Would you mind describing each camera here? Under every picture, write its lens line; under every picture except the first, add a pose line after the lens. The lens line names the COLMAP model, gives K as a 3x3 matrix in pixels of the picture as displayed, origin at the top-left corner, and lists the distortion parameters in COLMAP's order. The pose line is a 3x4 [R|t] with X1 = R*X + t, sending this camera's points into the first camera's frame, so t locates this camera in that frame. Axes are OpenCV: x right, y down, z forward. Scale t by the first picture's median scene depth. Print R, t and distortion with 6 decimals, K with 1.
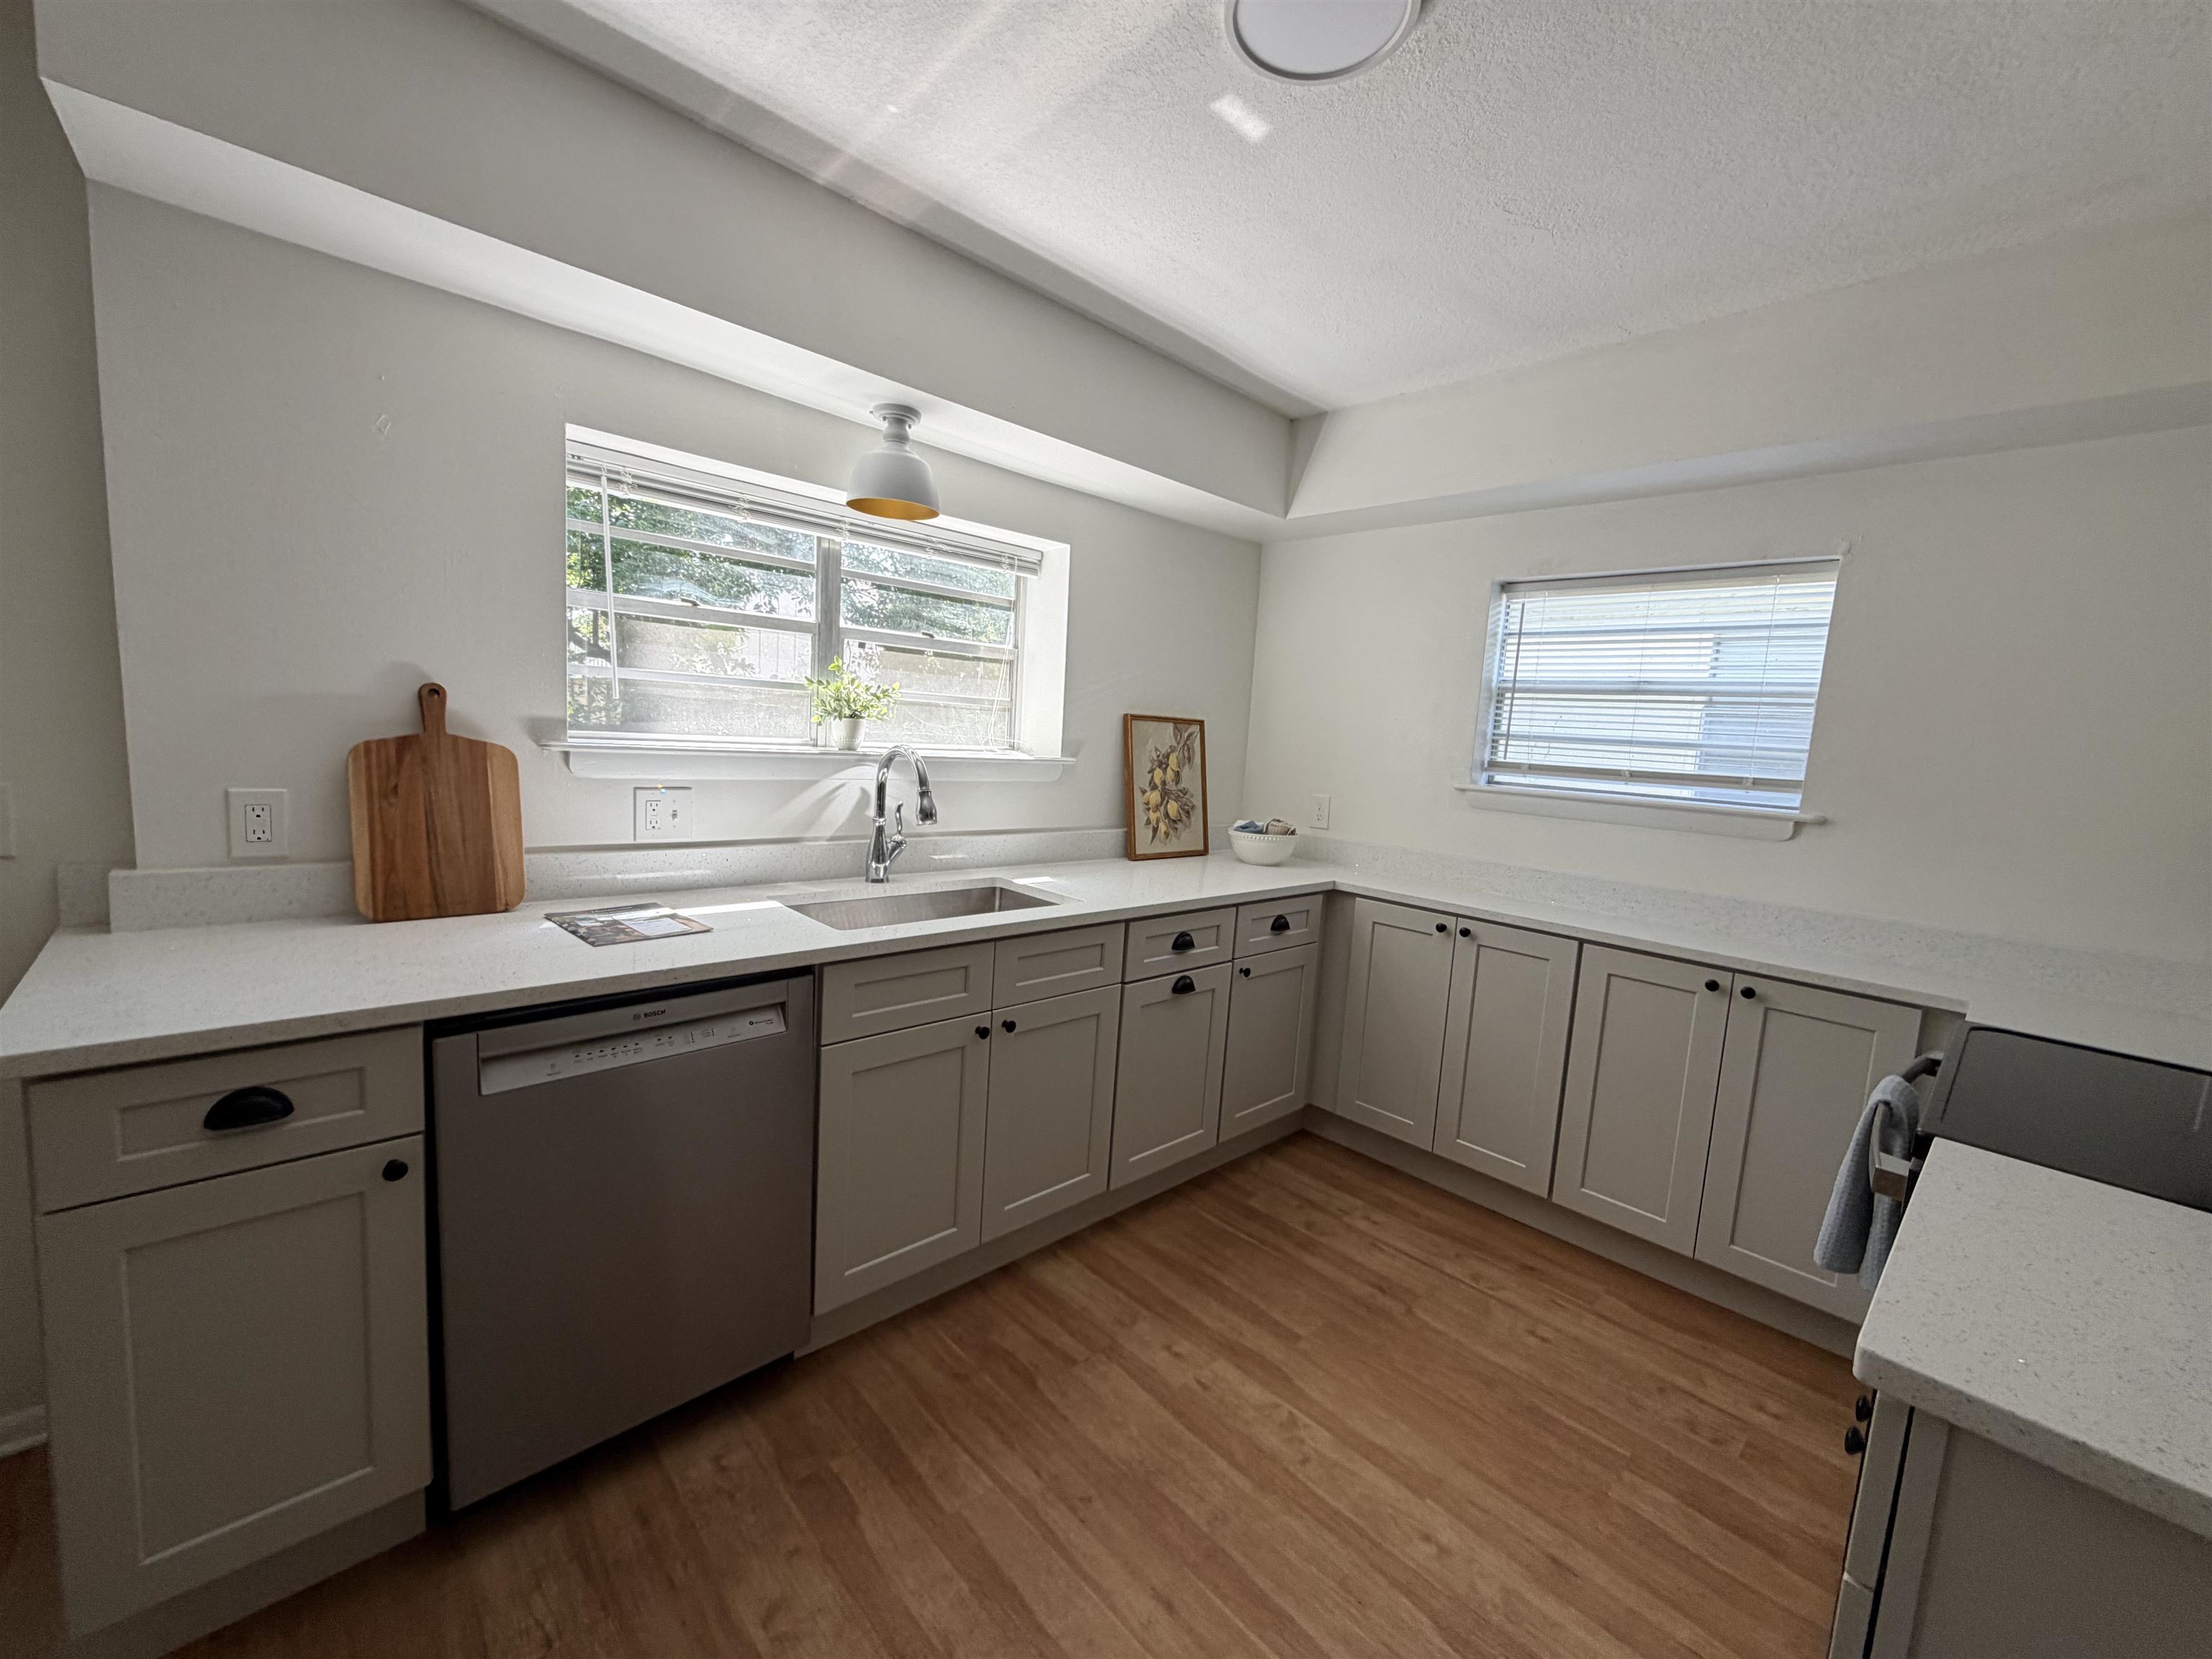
lens RADIAL K [[878.2, 0, 1099.2], [0, 878.2, 827.8], [0, 0, 1]] dist [-0.000176, -0.000296]
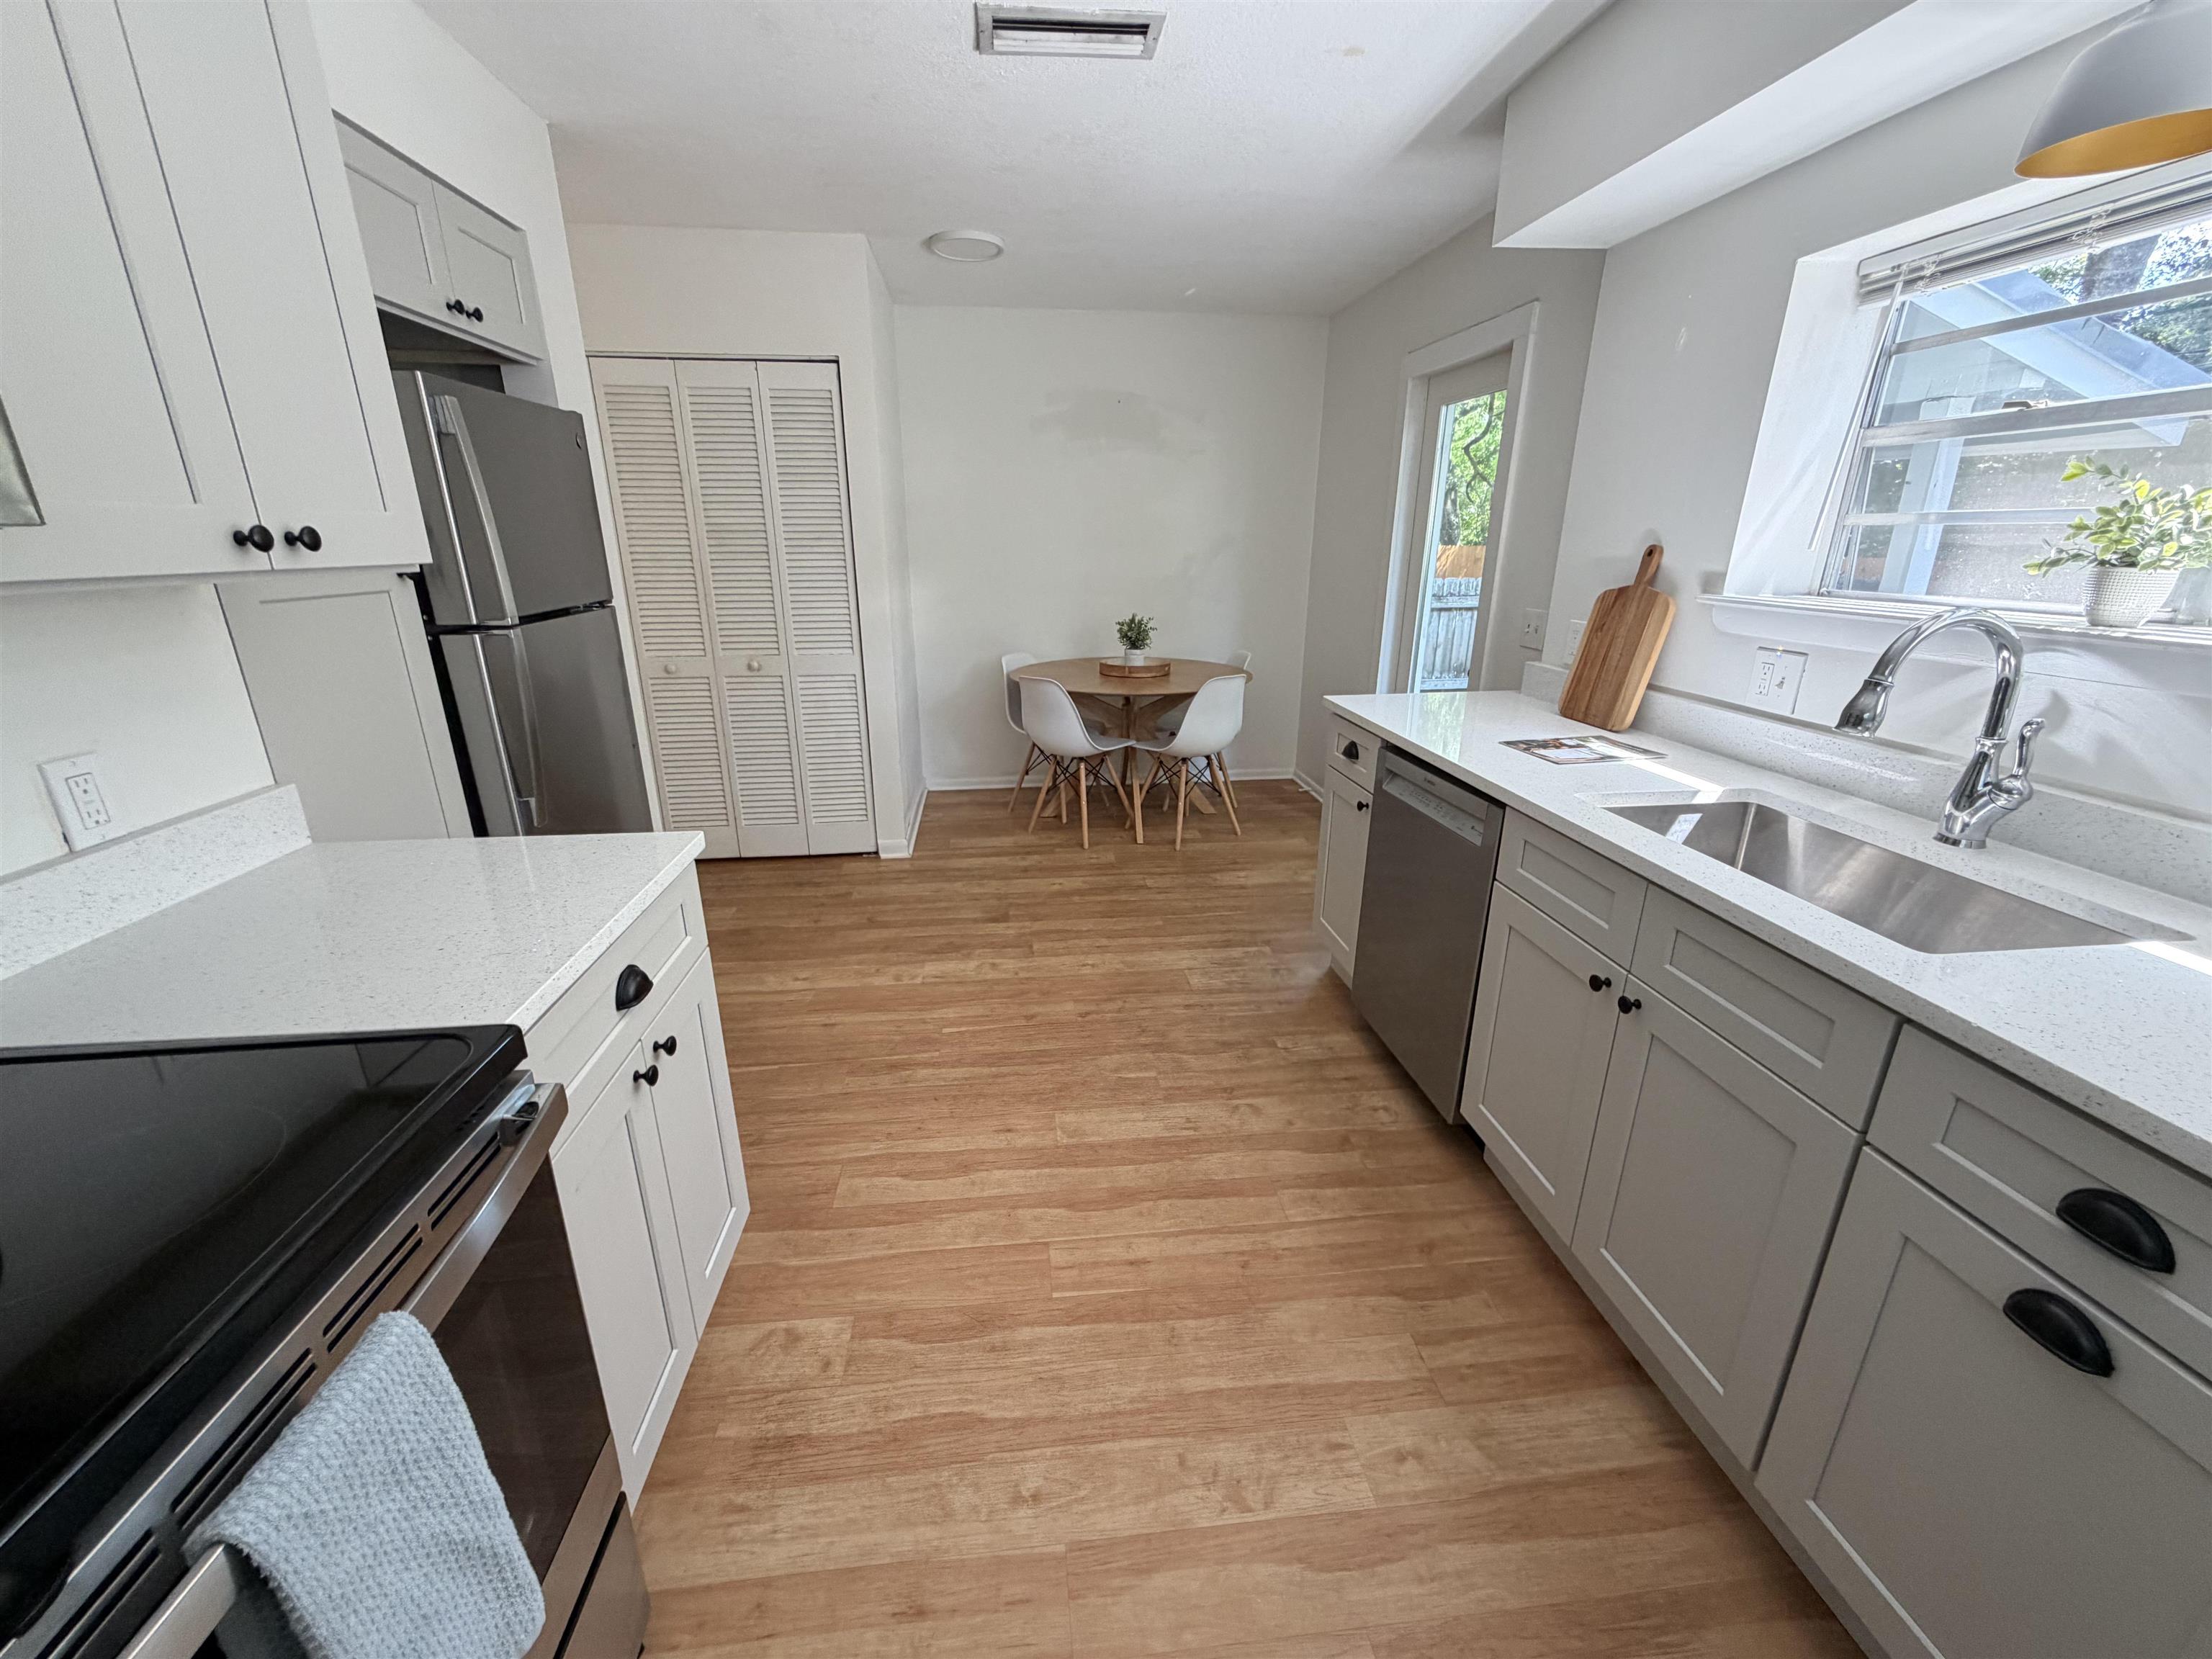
lens RADIAL K [[878.2, 0, 1099.2], [0, 878.2, 827.8], [0, 0, 1]] dist [-0.000176, -0.000296]
pose [[-0.598593, 0.194751, -0.777019, 0.724446], [-0.126880, 0.934701, 0.332017, -0.094319], [0.790941, 0.297332, -0.534795, 1.077118]]
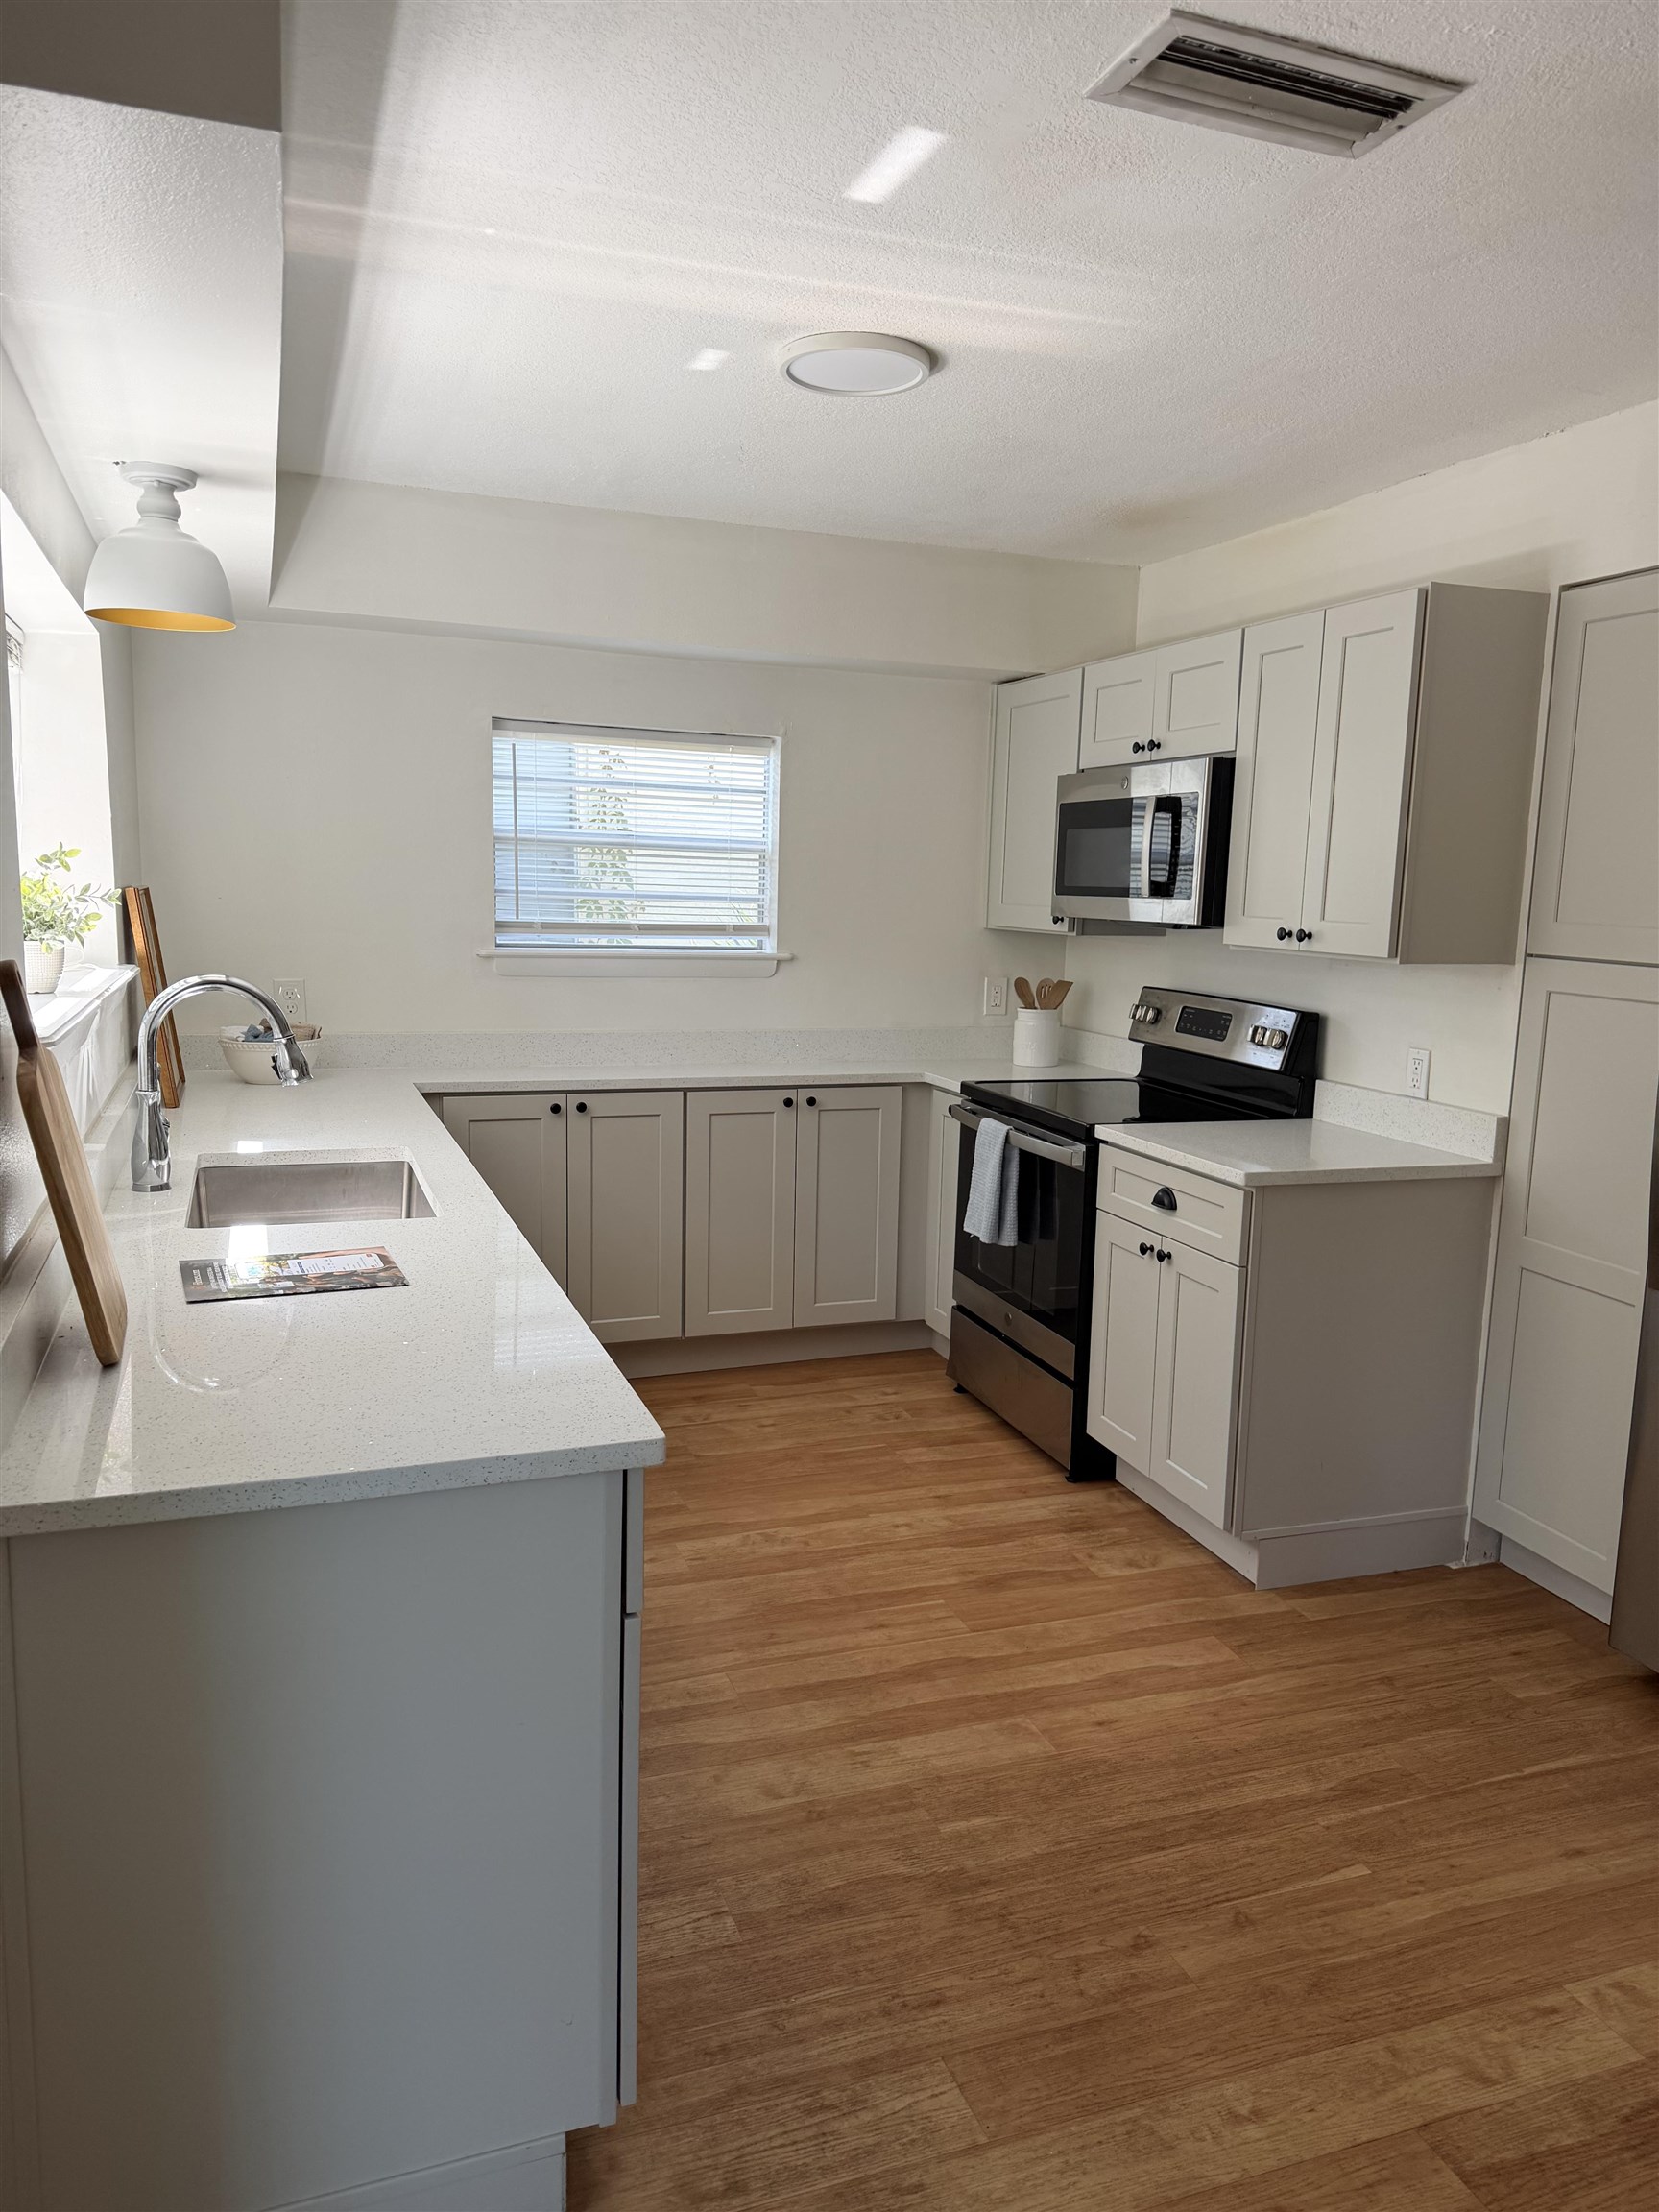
lens RADIAL K [[1558.7, 0, 829.5], [0, 1558.7, 1106.0], [0, 0, 1]] dist [0.174930, -0.220191]
pose [[0.393300, -0.184682, 0.900671, -1.398969], [0.099730, 0.982407, 0.157892, -0.171771], [-0.913985, 0.027725, 0.404799, 0.083075]]
